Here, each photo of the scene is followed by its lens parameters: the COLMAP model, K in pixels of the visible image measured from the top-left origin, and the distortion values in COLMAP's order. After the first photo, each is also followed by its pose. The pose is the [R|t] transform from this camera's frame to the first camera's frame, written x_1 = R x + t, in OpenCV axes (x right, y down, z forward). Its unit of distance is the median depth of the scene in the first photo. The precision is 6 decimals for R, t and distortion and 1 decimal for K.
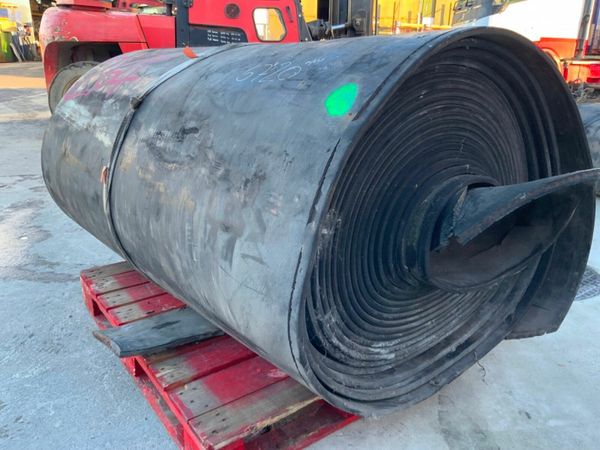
lens RADIAL K [[487.9, 0, 300.0], [0, 487.9, 225.0], [0, 0, 1]] dist [0.081003, -0.122727]
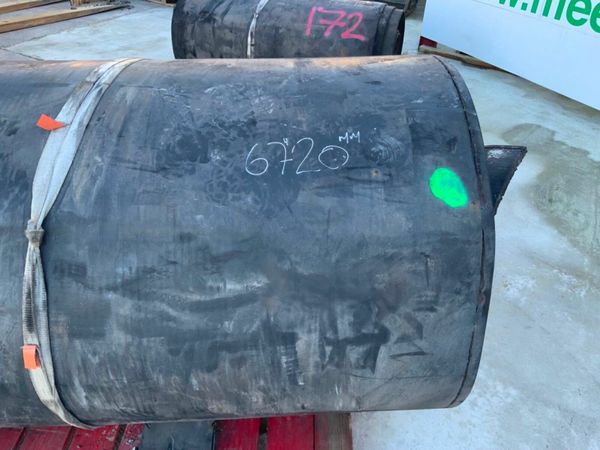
lens RADIAL K [[487.9, 0, 300.0], [0, 487.9, 225.0], [0, 0, 1]] dist [0.081003, -0.122727]
pose [[0.620627, -0.443438, 0.646672, -0.745796], [0.248298, 0.893428, 0.374347, -0.588439], [-0.743754, -0.071762, 0.664590, 0.468478]]
